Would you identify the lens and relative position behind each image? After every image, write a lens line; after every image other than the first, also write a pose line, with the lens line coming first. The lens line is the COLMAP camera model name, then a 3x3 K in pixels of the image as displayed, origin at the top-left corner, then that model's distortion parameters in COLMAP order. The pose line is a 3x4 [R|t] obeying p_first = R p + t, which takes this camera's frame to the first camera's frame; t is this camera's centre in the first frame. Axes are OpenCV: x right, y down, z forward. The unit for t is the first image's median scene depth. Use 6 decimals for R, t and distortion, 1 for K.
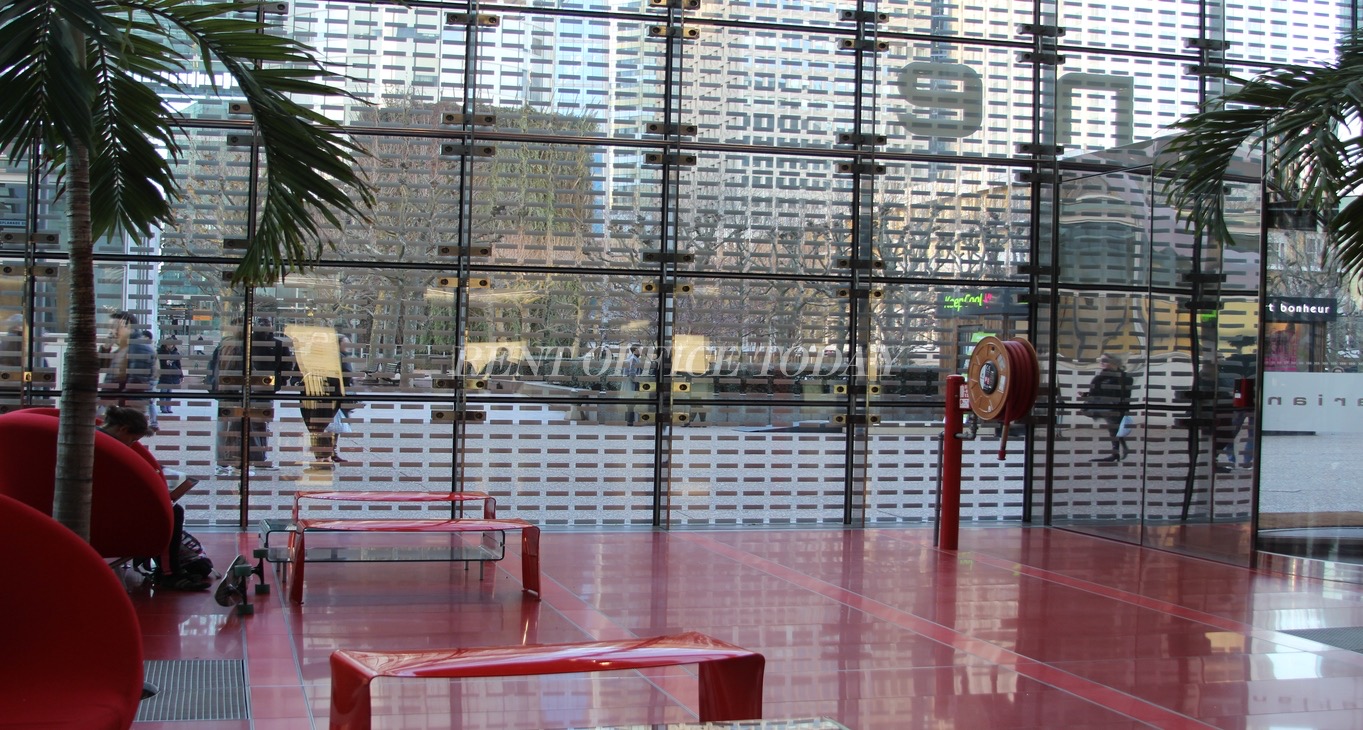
lens RADIAL K [[1779.8, 0, 682.7], [0, 1779.8, 327.2], [0, 0, 1]] dist [-0.060359, 0.005178]
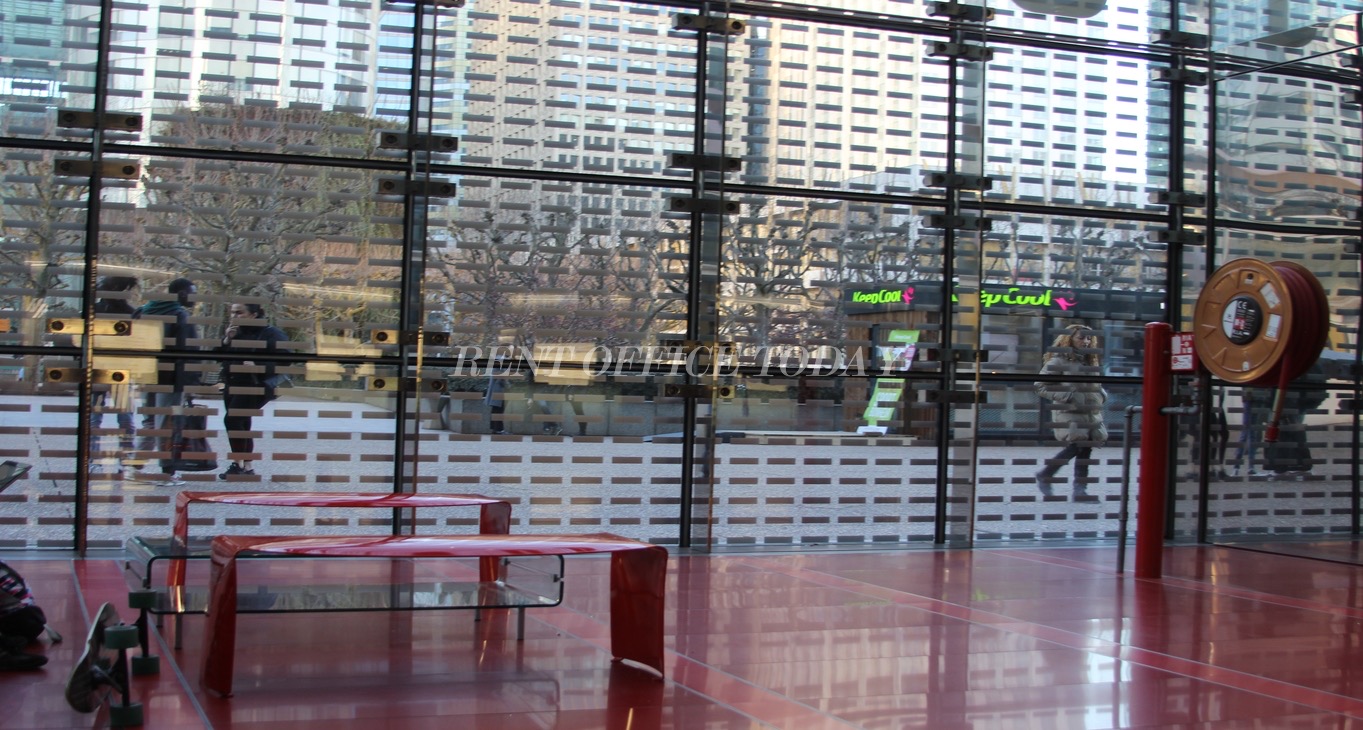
lens RADIAL K [[1746.2, 0, 681.5], [0, 1746.2, 365.0], [0, 0, 1]] dist [-0.191238, 0.282888]
pose [[0.994317, 0.005442, 0.106325, -0.089029], [-0.006112, 0.999963, 0.005976, 0.035922], [-0.106289, -0.006591, 0.994313, 0.319230]]
